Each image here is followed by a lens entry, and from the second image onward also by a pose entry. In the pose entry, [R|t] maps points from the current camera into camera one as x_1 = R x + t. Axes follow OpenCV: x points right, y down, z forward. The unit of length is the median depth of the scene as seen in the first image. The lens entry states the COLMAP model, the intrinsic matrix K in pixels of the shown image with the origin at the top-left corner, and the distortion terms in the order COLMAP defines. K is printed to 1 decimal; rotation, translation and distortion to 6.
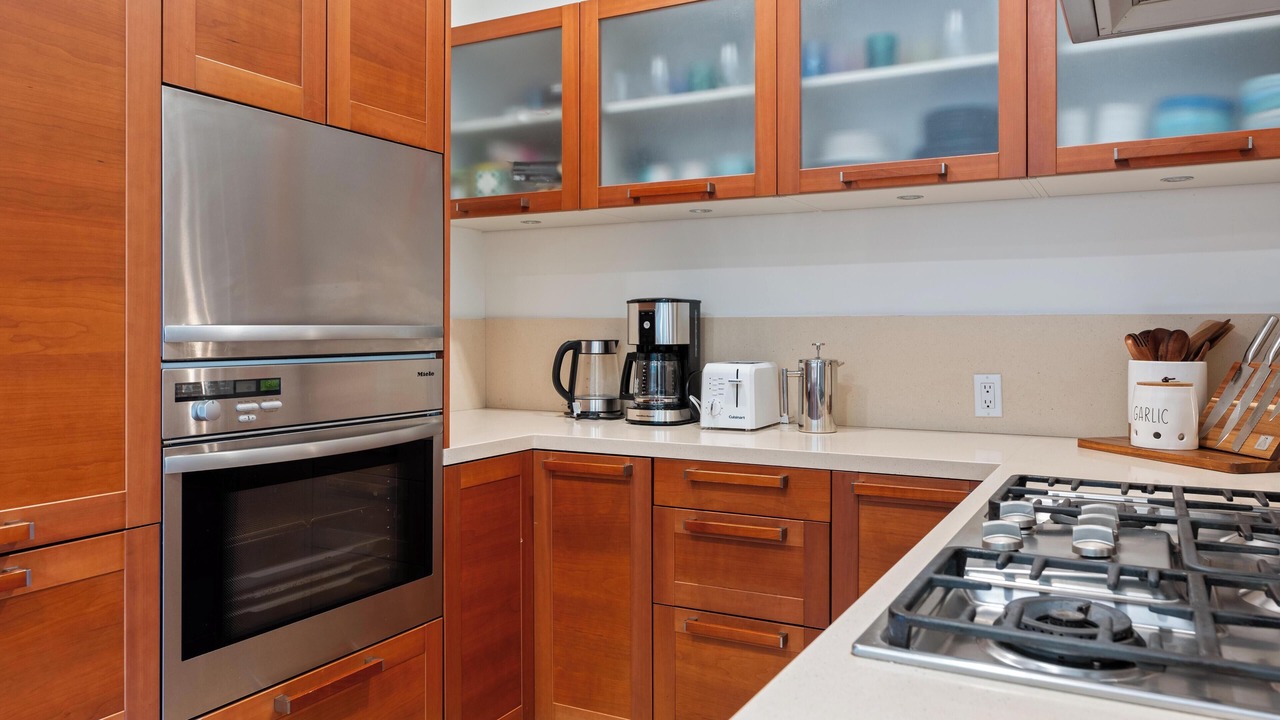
lens RADIAL K [[931.4, 0, 637.1], [0, 931.4, 327.1], [0, 0, 1]] dist [0.014254, -0.001044]
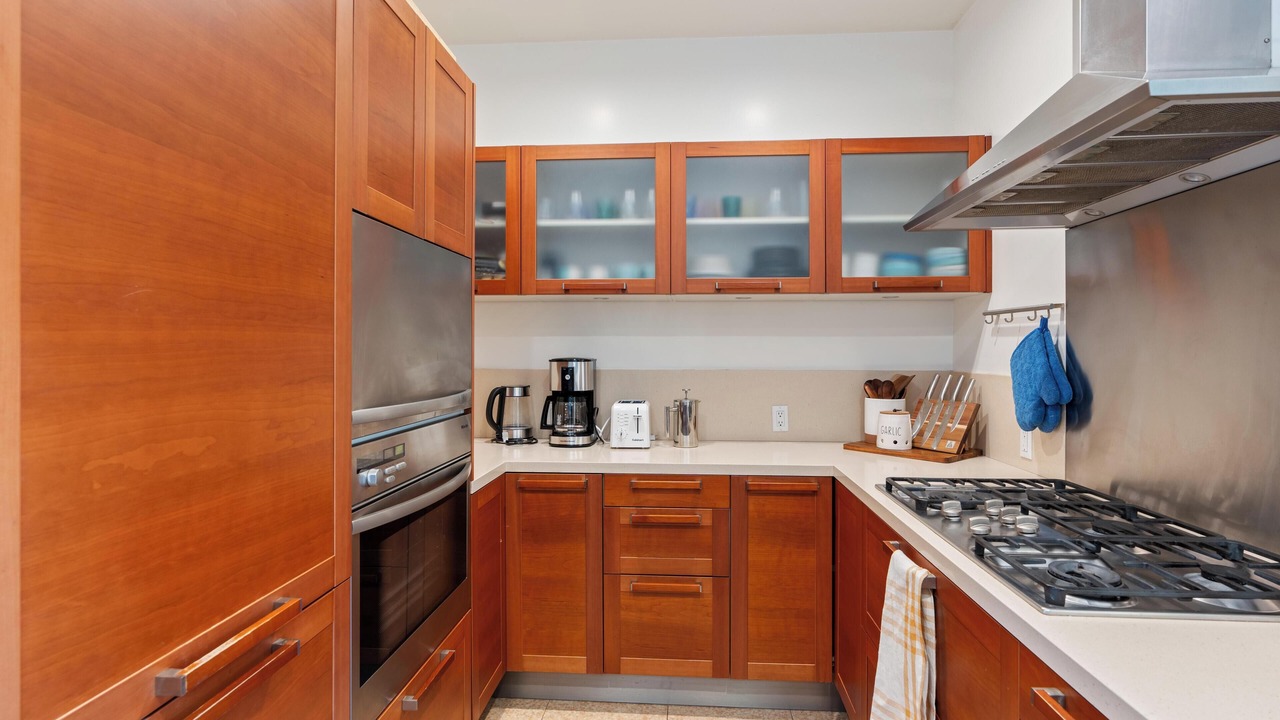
lens RADIAL K [[639.6, 0, 640.9], [0, 639.6, 346.5], [0, 0, 1]] dist [0.001009, -0.001126]
pose [[0.911234, 0.001643, 0.411887, -0.340258], [-0.001036, 0.999998, -0.001698, -0.056270], [-0.411889, 0.001120, 0.911233, 0.068028]]
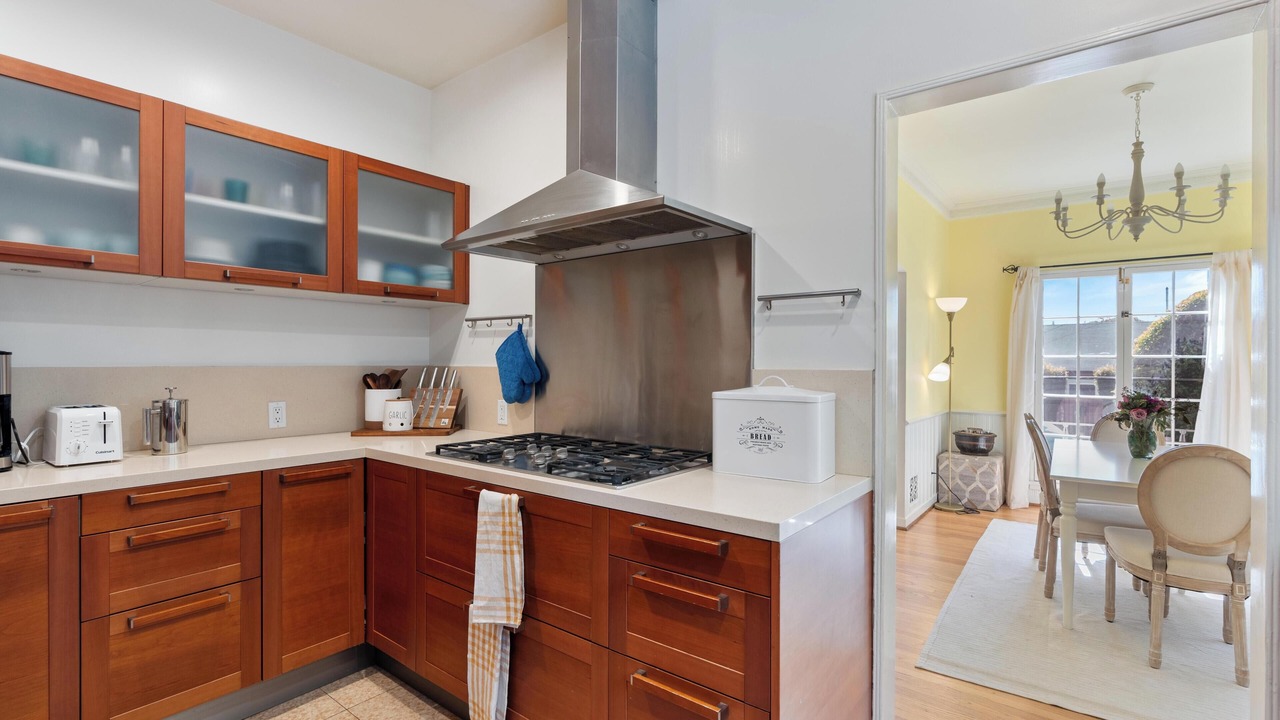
lens RADIAL K [[589.6, 0, 639.4], [0, 589.6, 358.7], [0, 0, 1]] dist [-0.000029, 0.000795]
pose [[0.167204, 0.004561, 0.985912, -0.579565], [-0.004764, 0.999981, -0.003818, -0.026470], [-0.985911, -0.004059, 0.167223, 0.208414]]
